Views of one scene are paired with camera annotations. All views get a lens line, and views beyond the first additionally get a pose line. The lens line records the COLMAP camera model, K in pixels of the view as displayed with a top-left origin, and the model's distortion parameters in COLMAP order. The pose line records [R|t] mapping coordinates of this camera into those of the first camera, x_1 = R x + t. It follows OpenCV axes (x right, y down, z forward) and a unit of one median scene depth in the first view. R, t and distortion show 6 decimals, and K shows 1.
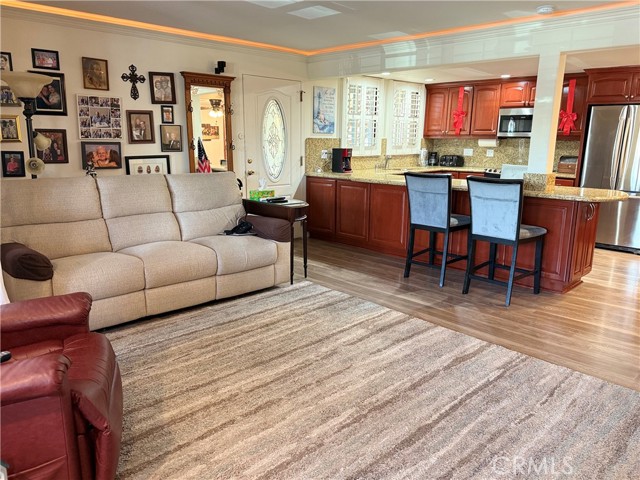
lens RADIAL K [[484.5, 0, 320.5], [0, 484.5, 242.2], [0, 0, 1]] dist [0.074489, -0.090727]
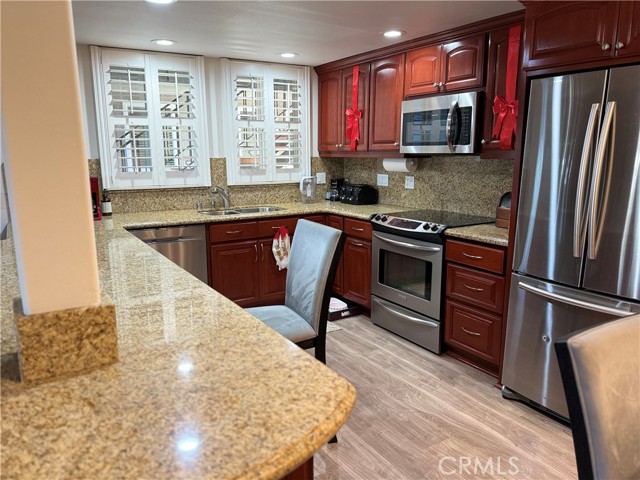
lens RADIAL K [[484.5, 0, 311.2], [0, 484.5, 251.0], [0, 0, 1]] dist [0.074489, -0.090727]
pose [[0.969884, 0.033138, -0.241301, 0.398237], [-0.035494, 0.999355, -0.005424, -0.102784], [0.240965, 0.013825, 0.970435, 0.462728]]
